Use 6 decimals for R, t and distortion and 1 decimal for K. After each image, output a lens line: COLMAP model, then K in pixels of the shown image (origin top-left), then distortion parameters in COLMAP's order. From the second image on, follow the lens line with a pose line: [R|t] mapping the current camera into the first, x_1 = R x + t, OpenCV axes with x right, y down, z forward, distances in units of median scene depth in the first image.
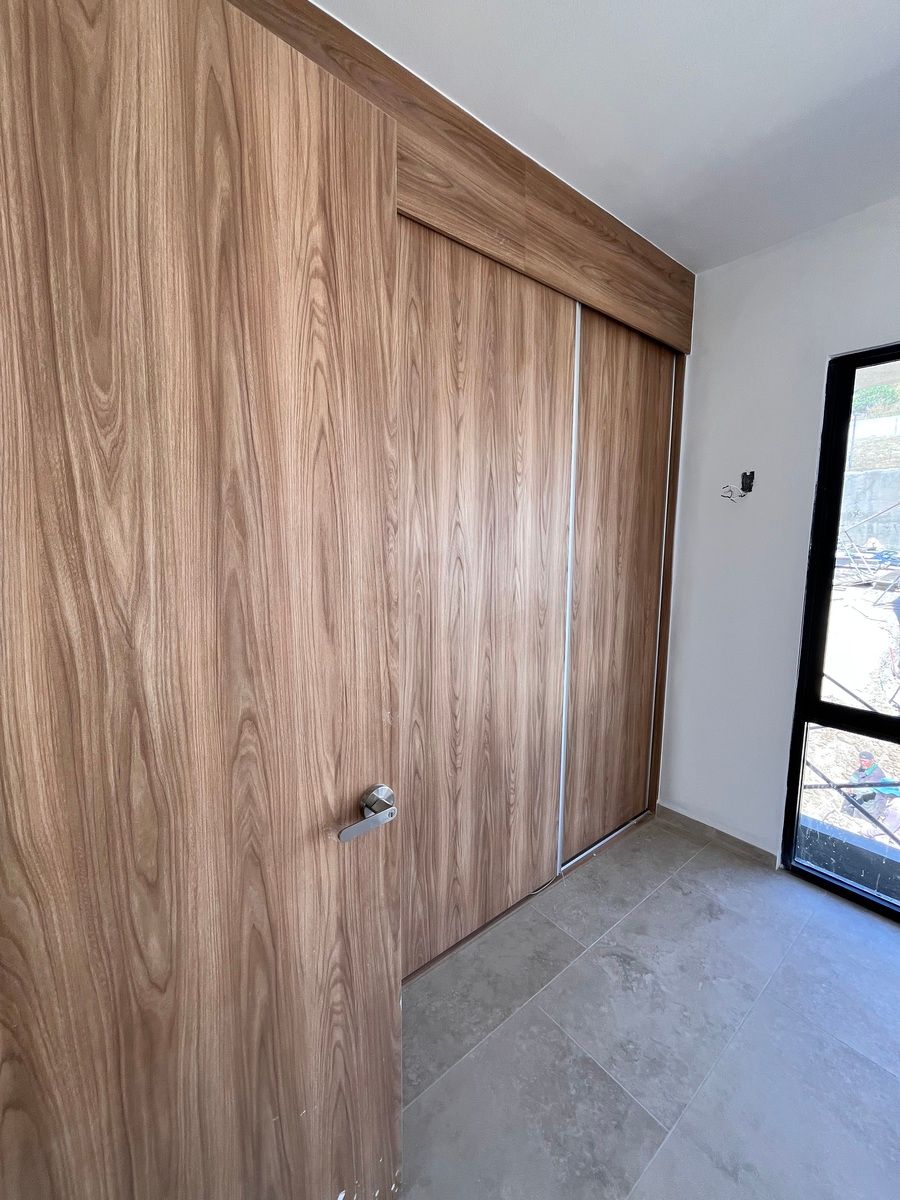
lens RADIAL K [[486.0, 0, 450.0], [0, 486.0, 600.0], [0, 0, 1]] dist [-0.002601, 0.000282]
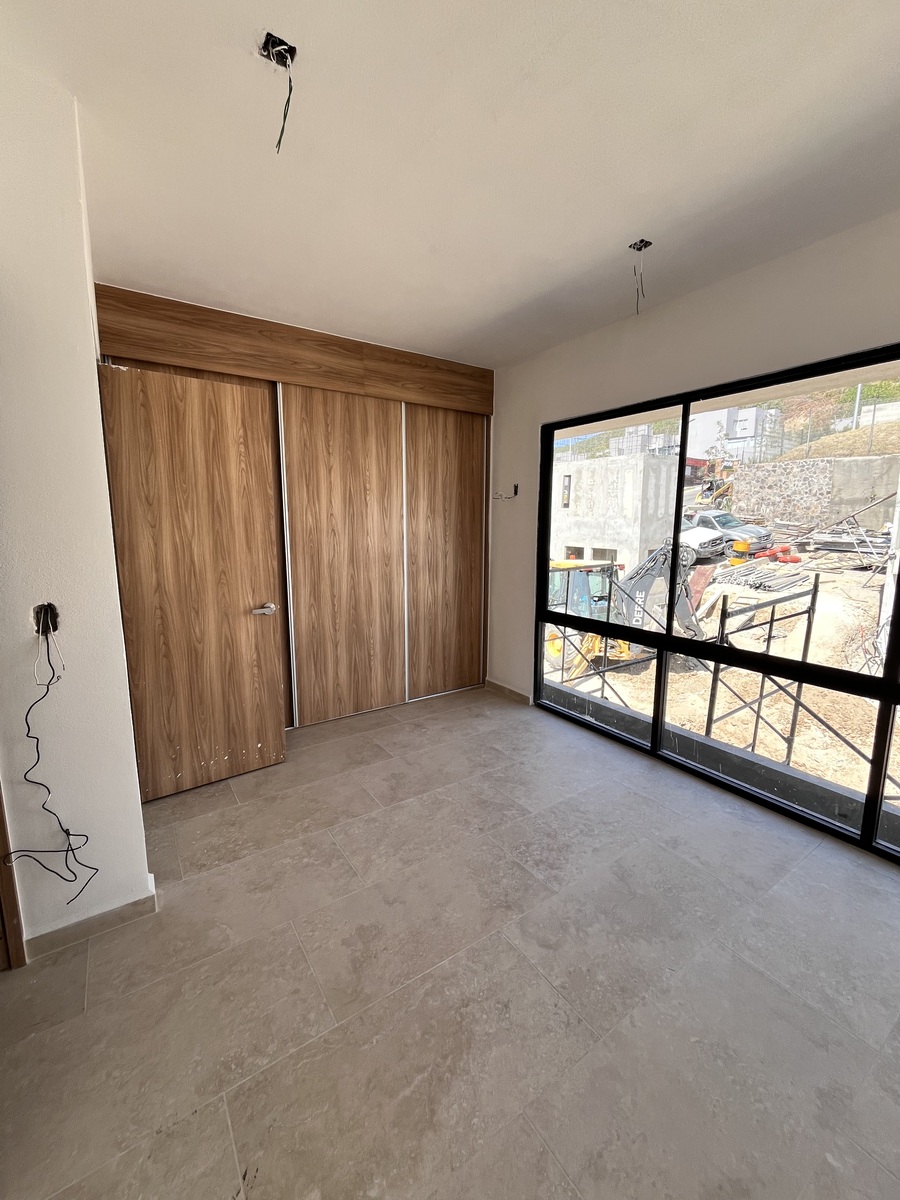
lens RADIAL K [[486.0, 0, 450.0], [0, 486.0, 600.0], [0, 0, 1]] dist [-0.002601, 0.000282]
pose [[0.996572, 0.009773, -0.082156, 0.829063], [-0.007538, 0.999594, 0.027465, 0.185963], [0.082391, -0.026751, 0.996241, -1.299194]]
